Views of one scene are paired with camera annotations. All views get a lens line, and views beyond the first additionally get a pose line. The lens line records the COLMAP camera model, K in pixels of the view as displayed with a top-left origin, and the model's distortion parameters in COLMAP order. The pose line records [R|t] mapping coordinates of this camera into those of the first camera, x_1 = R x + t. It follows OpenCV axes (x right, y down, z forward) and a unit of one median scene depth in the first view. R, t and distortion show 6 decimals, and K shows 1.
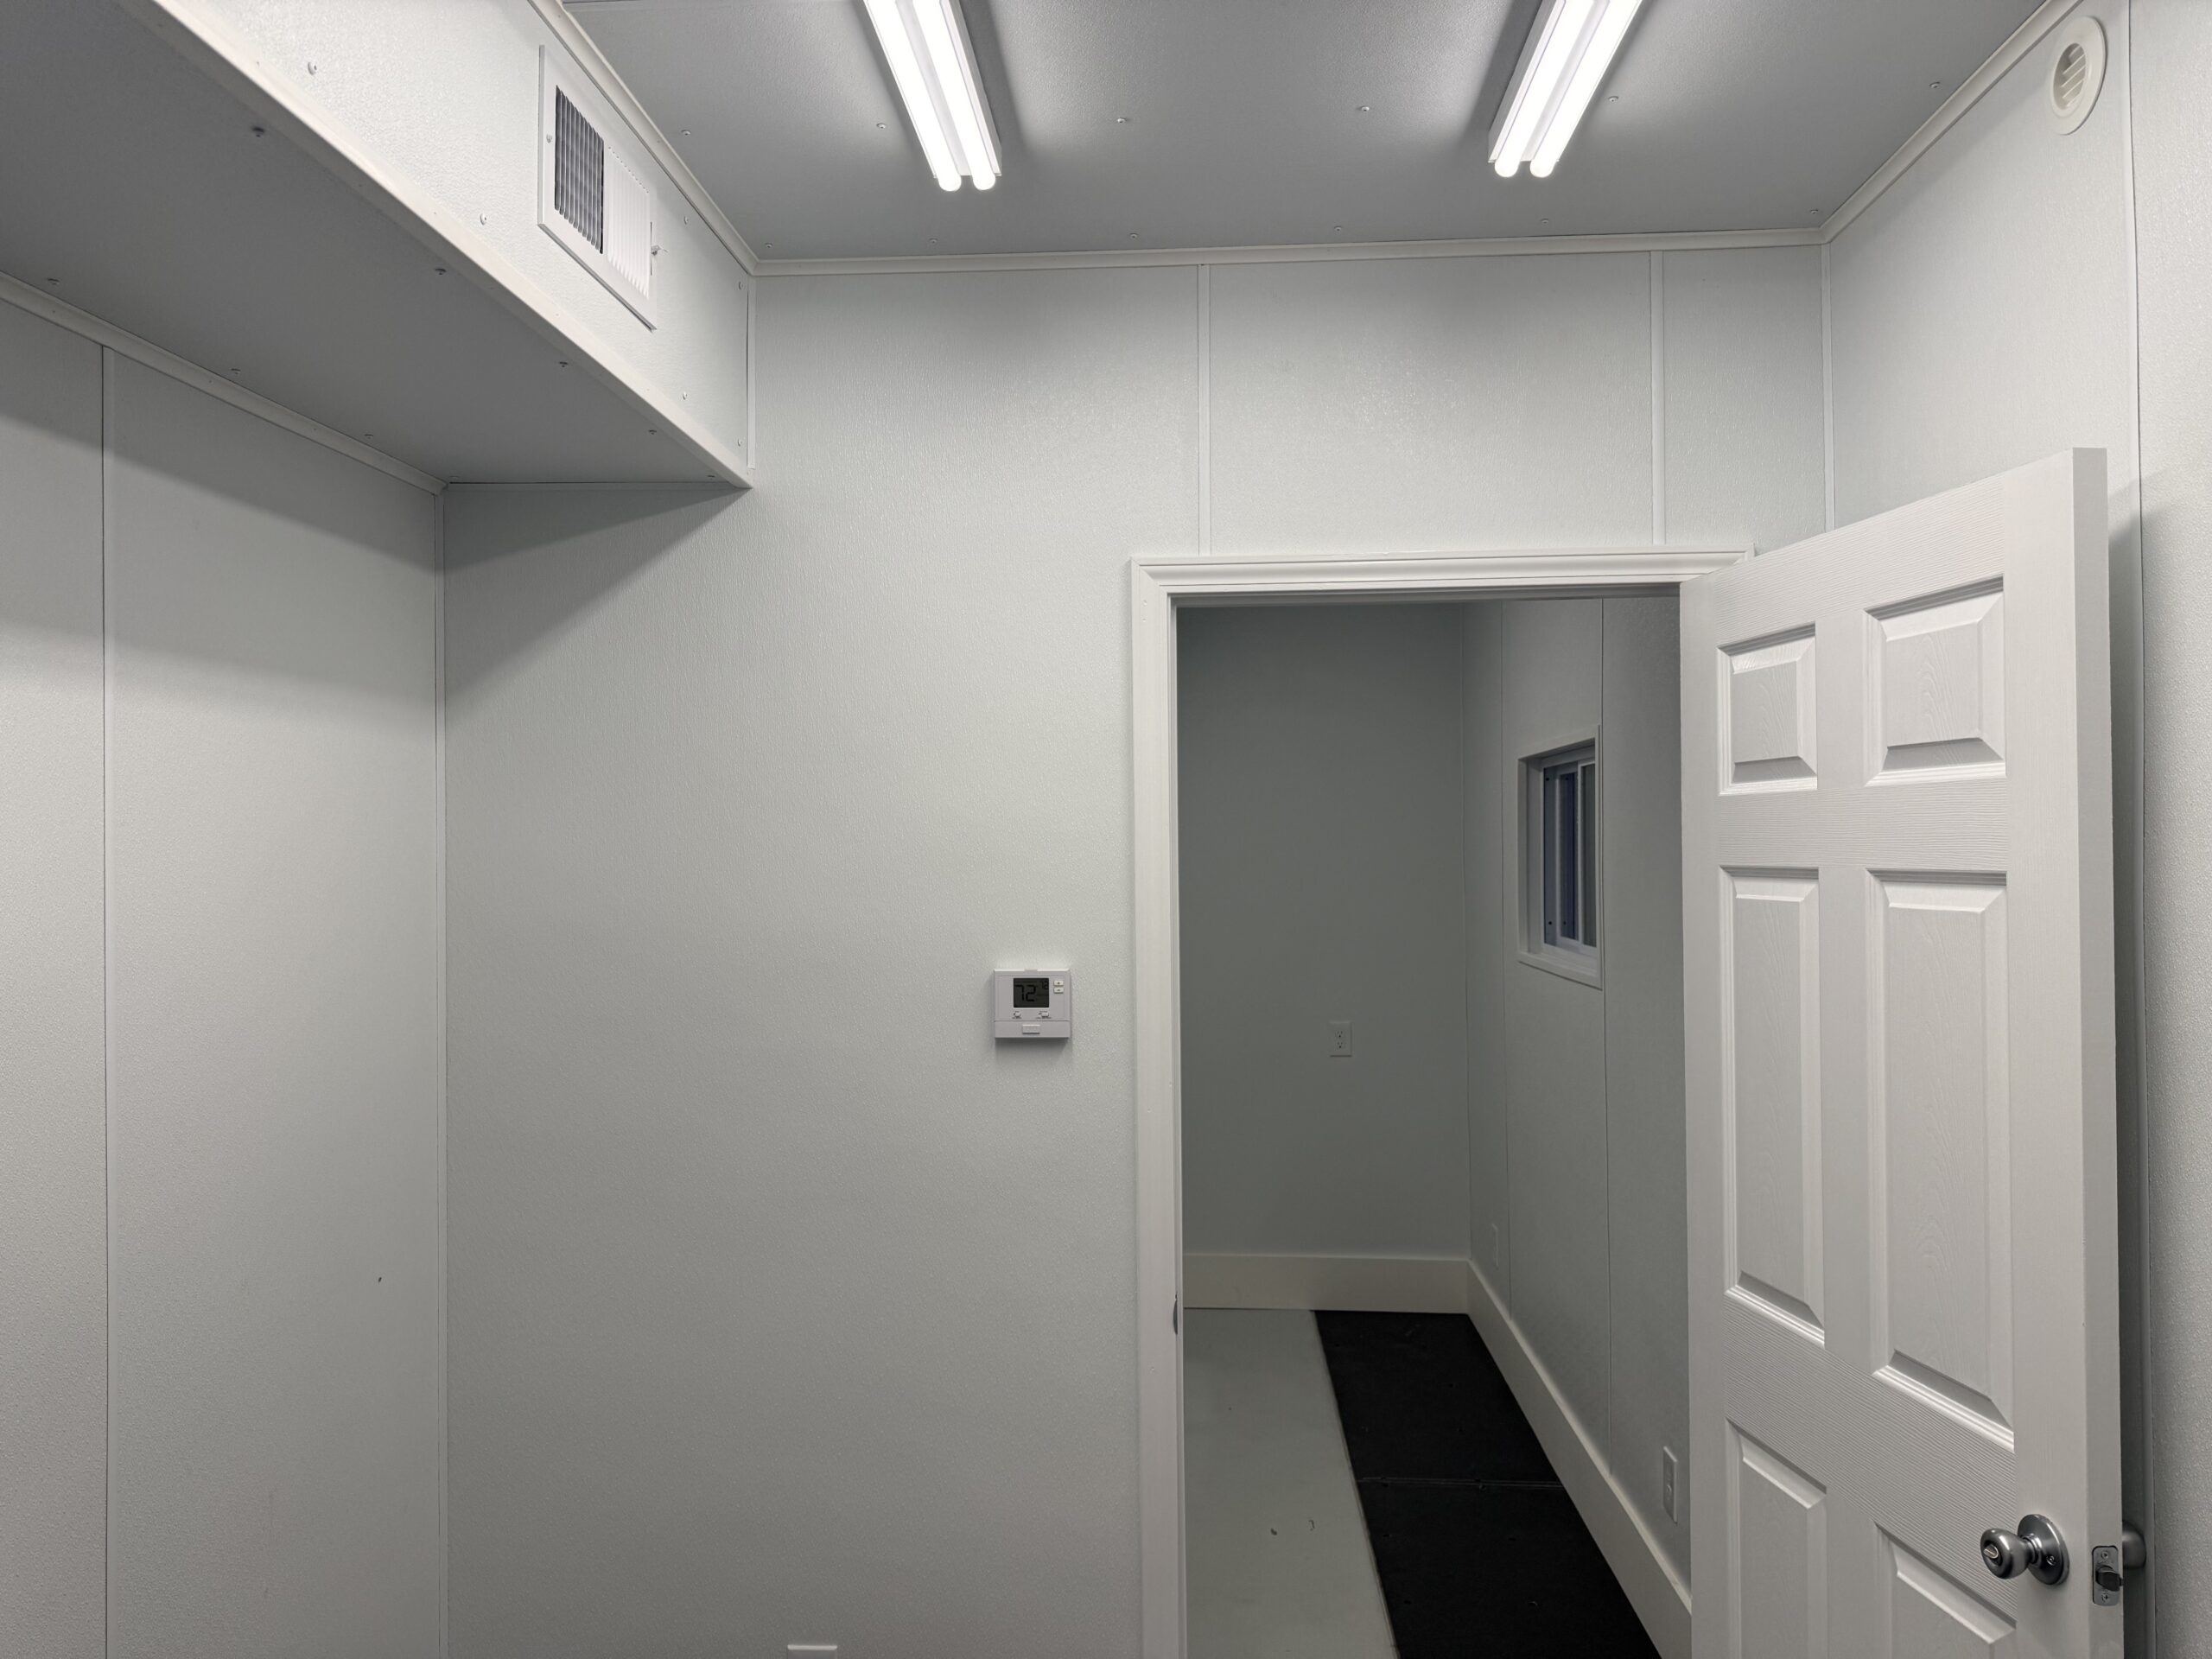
lens RADIAL K [[1493.3, 0, 1106.0], [0, 1493.3, 829.5], [0, 0, 1]] dist [0.007266, -0.039050]
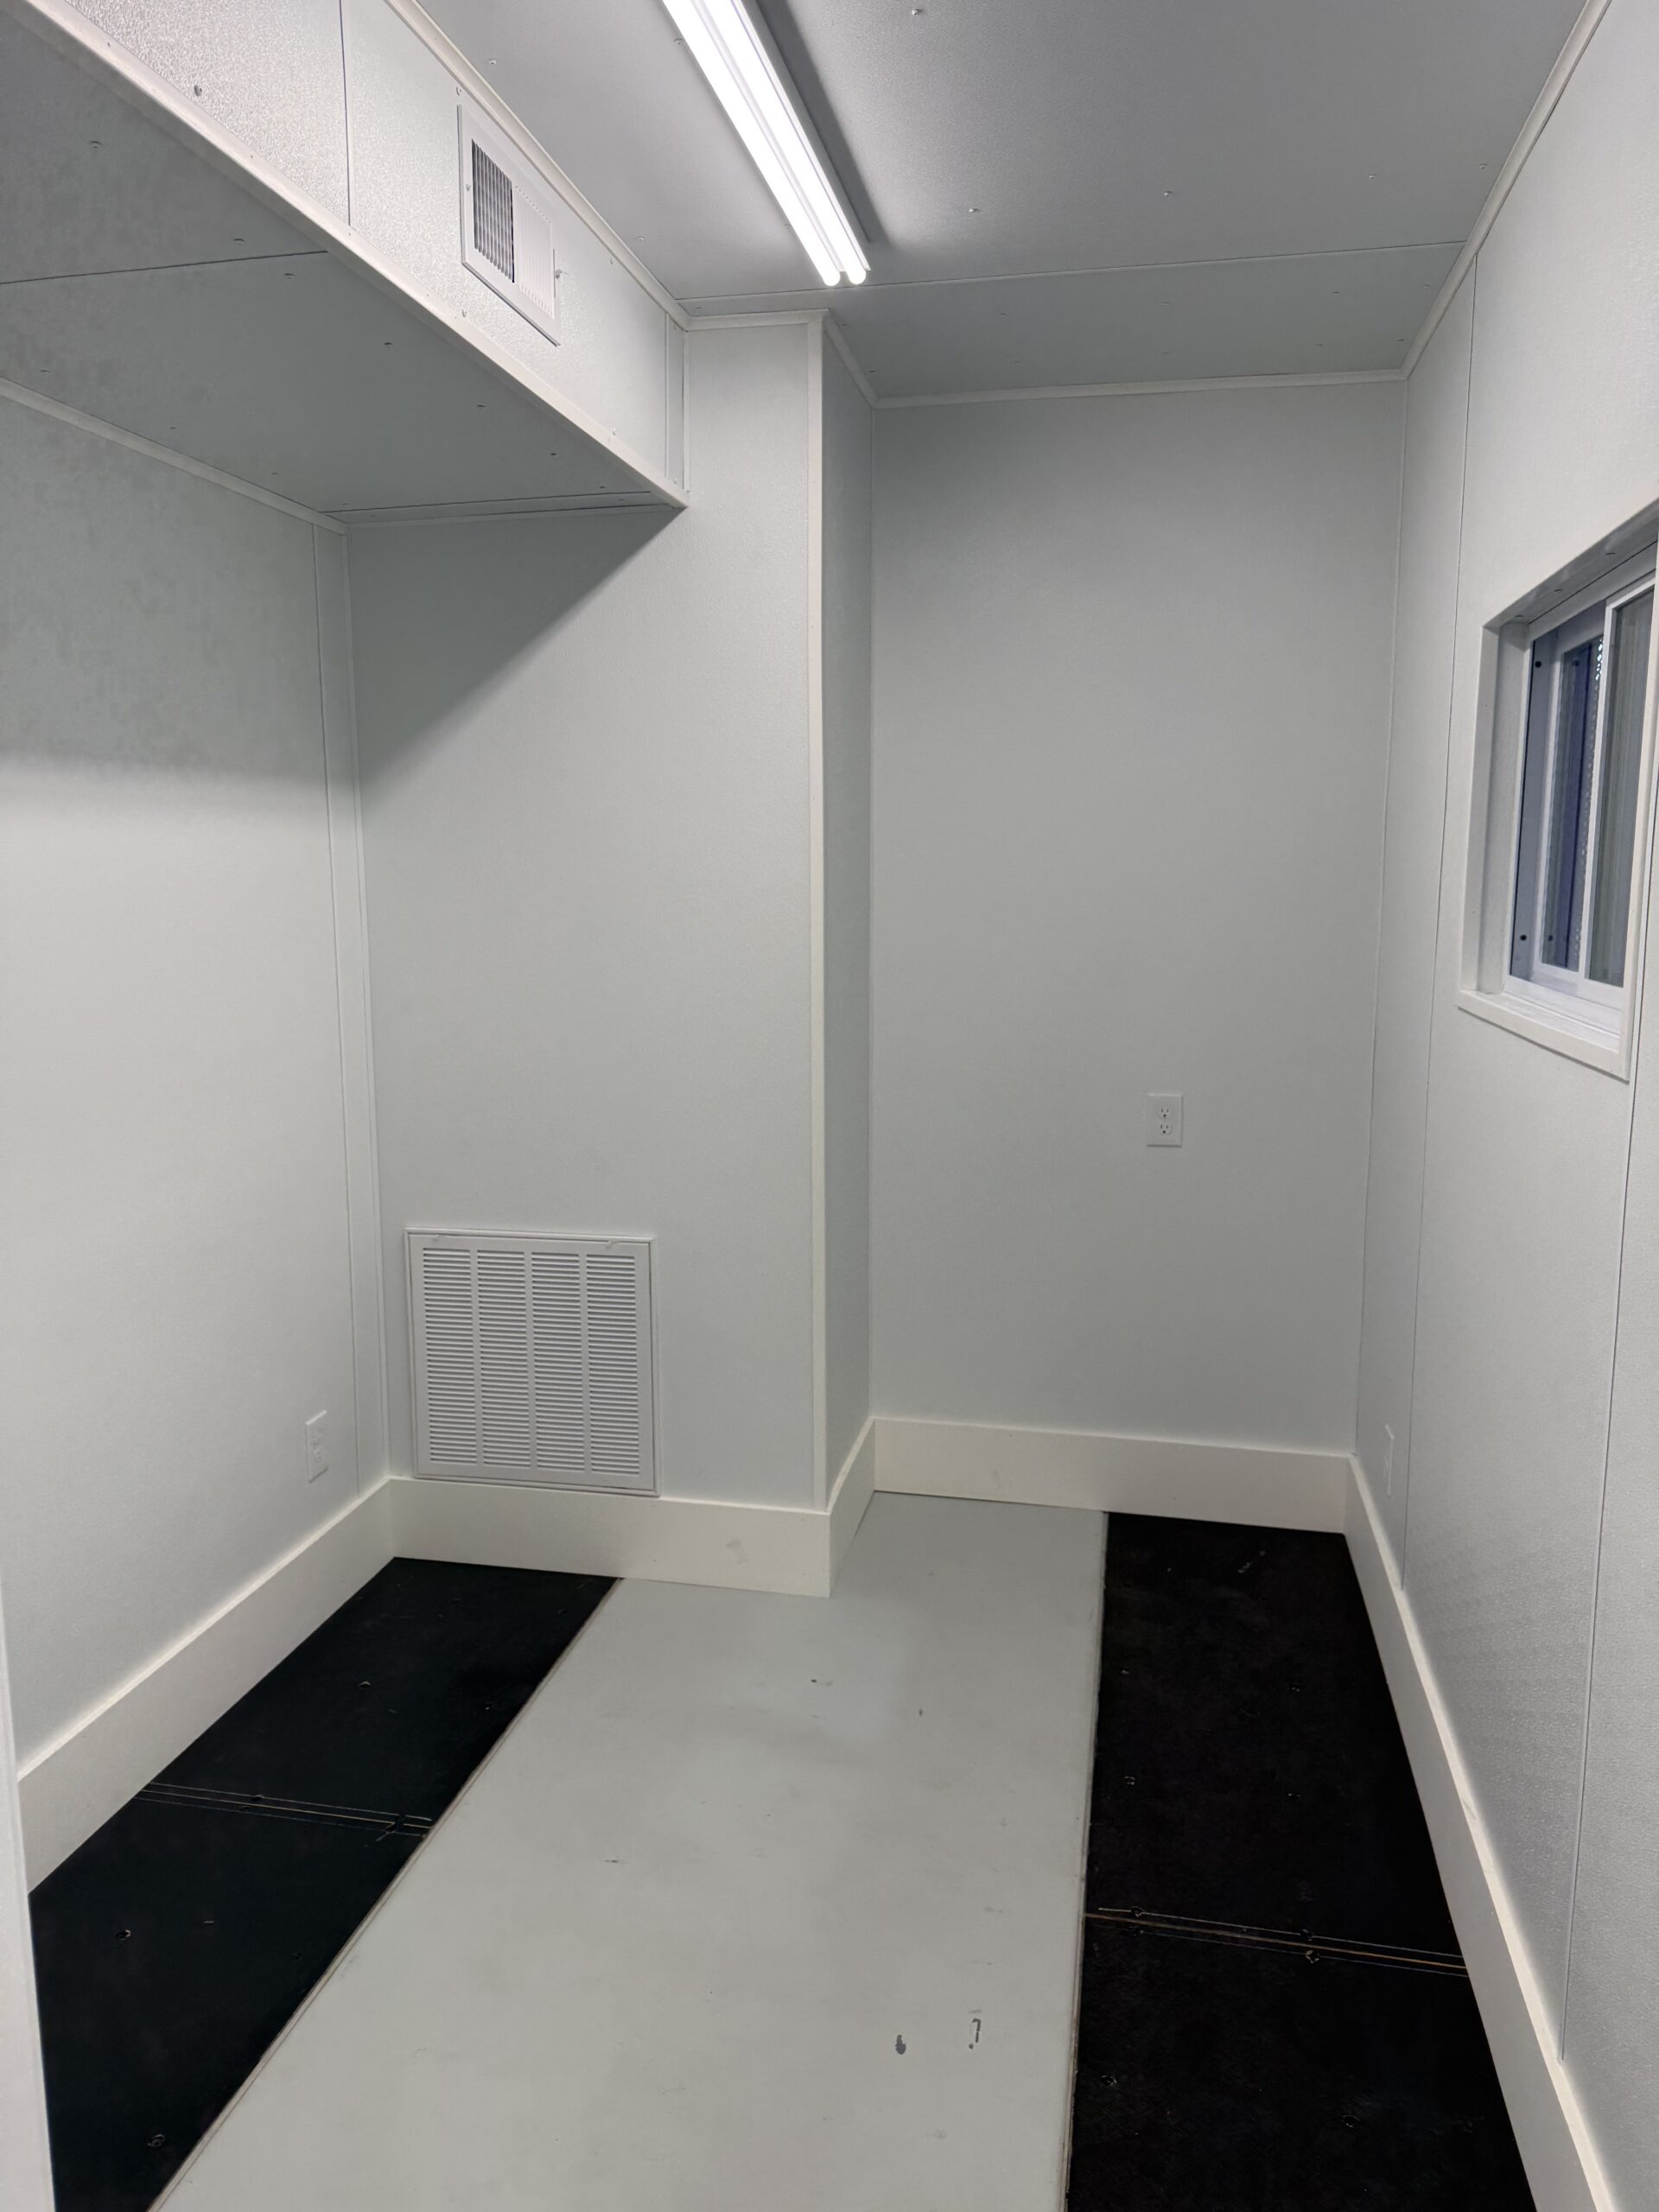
lens RADIAL K [[1493.3, 0, 829.5], [0, 1493.3, 1106.0], [0, 0, 1]] dist [0.007266, -0.039050]
pose [[0.989436, 0.025237, -0.142753, 0.127819], [-0.000772, 0.985633, 0.168897, 0.031369], [0.144965, -0.167002, 0.975241, 0.426758]]
